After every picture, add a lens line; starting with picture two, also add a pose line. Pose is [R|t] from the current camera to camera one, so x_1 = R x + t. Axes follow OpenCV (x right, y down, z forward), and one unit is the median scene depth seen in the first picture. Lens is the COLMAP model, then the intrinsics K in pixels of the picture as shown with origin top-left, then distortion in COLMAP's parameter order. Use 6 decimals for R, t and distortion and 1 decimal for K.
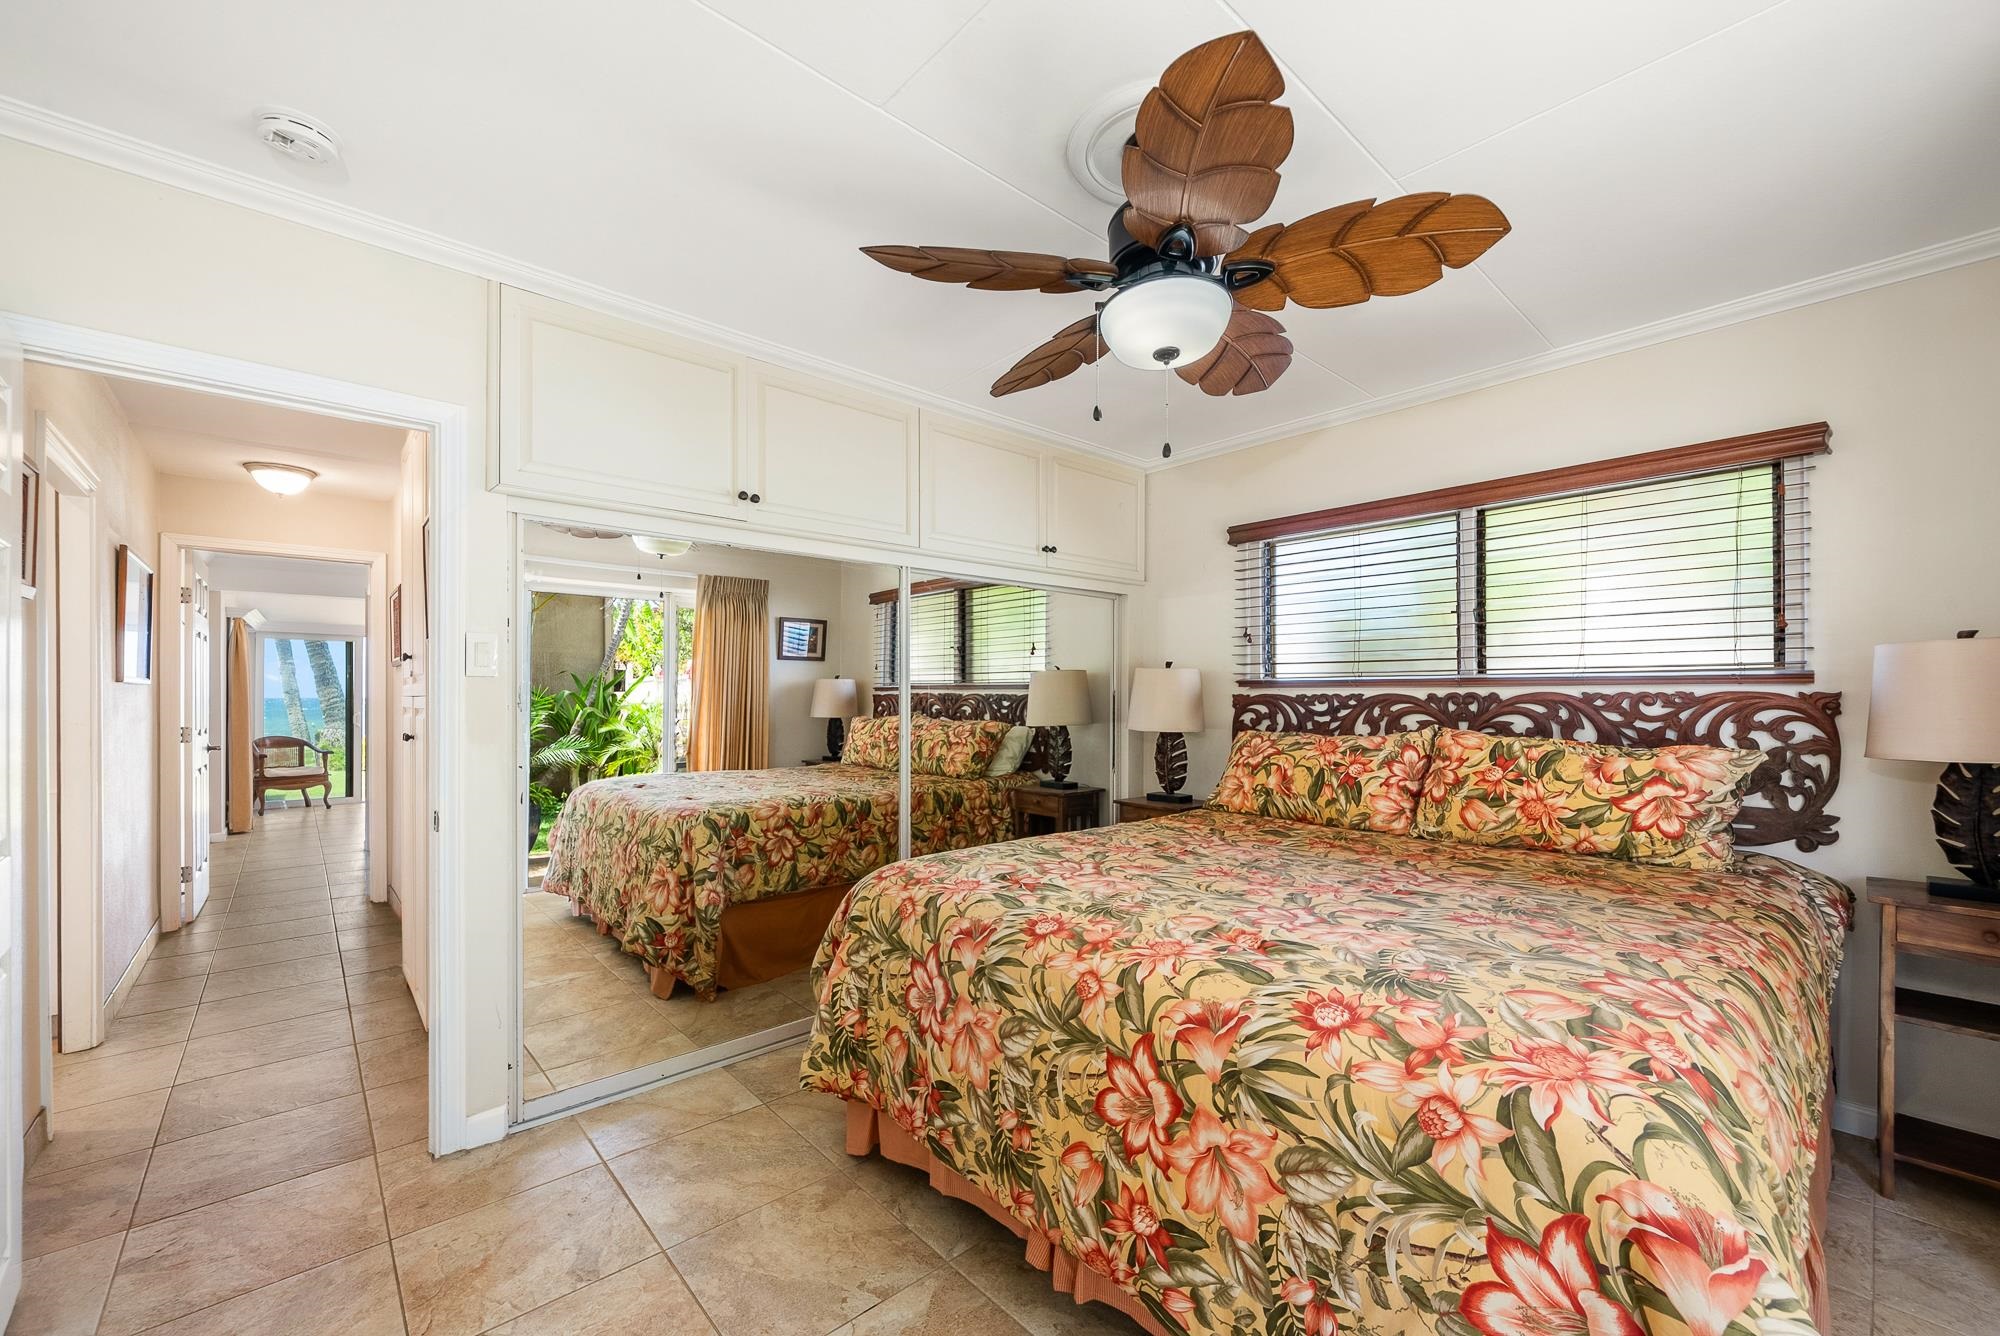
lens RADIAL K [[784.0, 0, 1002.0], [0, 784.0, 682.3], [0, 0, 1]] dist [-0.008540, -0.000023]
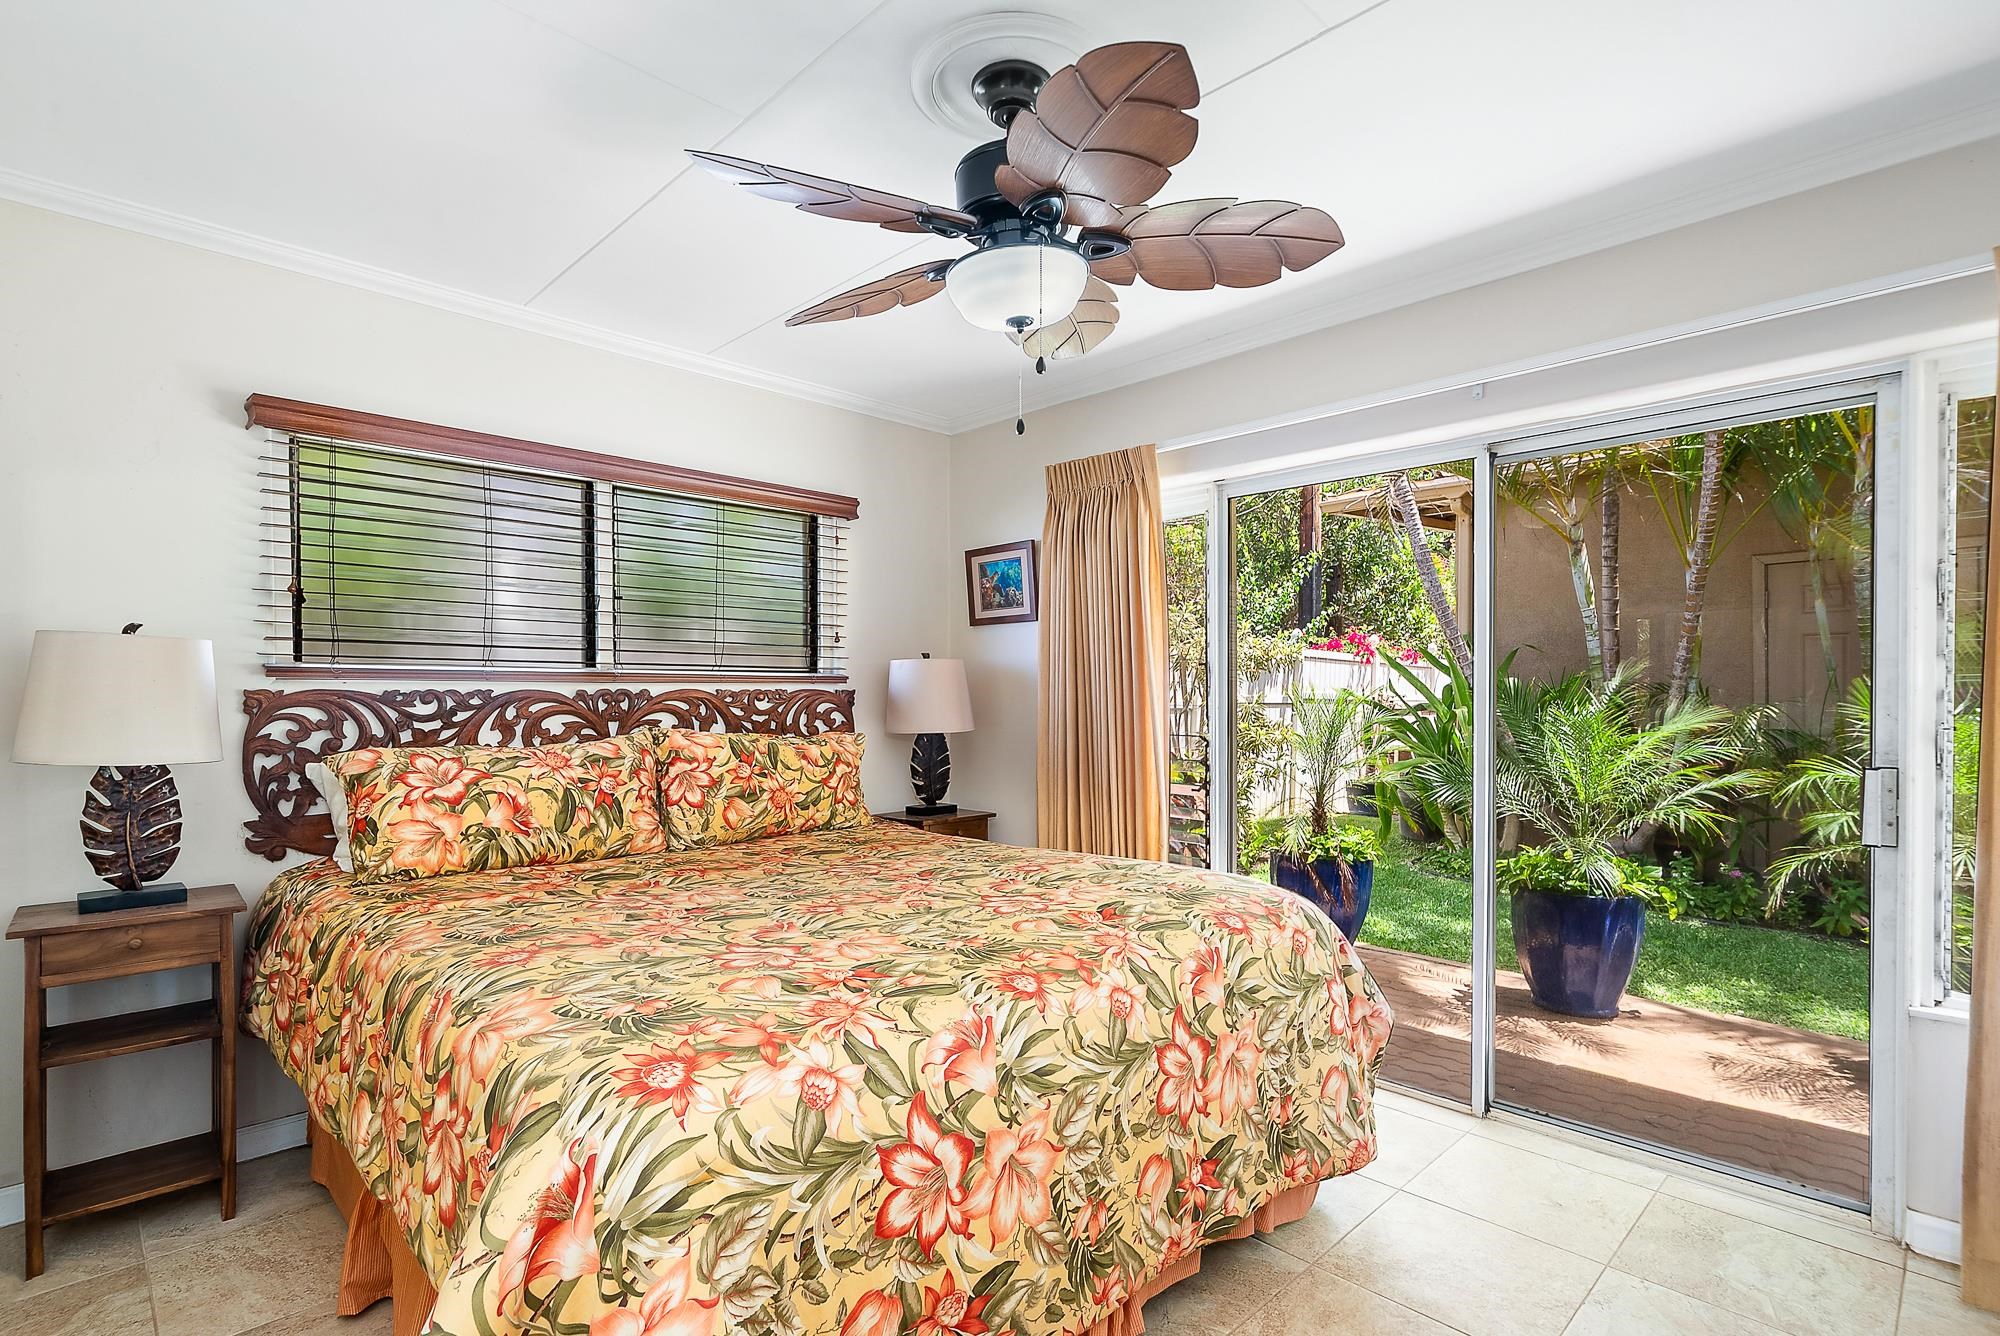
lens RADIAL K [[959.6, 0, 1001.5], [0, 959.6, 688.2], [0, 0, 1]] dist [-0.006155, 0.000786]
pose [[-0.034565, 0.004653, 0.999392, -0.603469], [-0.017463, 0.999834, -0.005259, 0.012184], [-0.999250, -0.017635, -0.034478, 0.696248]]
